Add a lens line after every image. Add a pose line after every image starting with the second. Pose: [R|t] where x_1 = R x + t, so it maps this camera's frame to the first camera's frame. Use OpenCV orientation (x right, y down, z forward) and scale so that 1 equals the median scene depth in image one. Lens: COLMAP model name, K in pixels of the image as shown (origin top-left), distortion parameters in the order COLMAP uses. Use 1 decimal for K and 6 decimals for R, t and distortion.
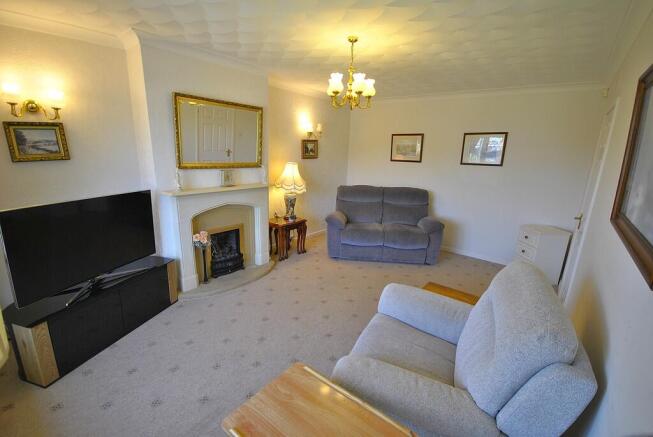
lens RADIAL K [[275.6, 0, 326.5], [0, 275.6, 218.5], [0, 0, 1]] dist [0.030796, 0.000069]
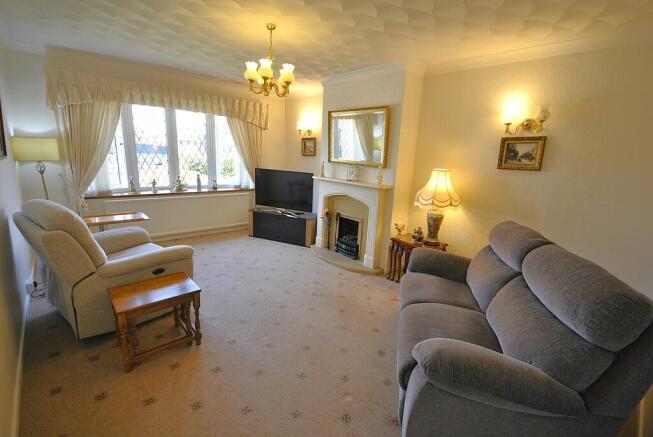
lens RADIAL K [[297.4, 0, 326.5], [0, 297.4, 218.5], [0, 0, 1]] dist [0.000967, 0.000029]
pose [[-0.136246, 0.209259, -0.968322, 0.800137], [-0.271439, 0.932146, 0.239633, -0.215087], [0.952763, 0.295490, -0.070200, 0.916167]]
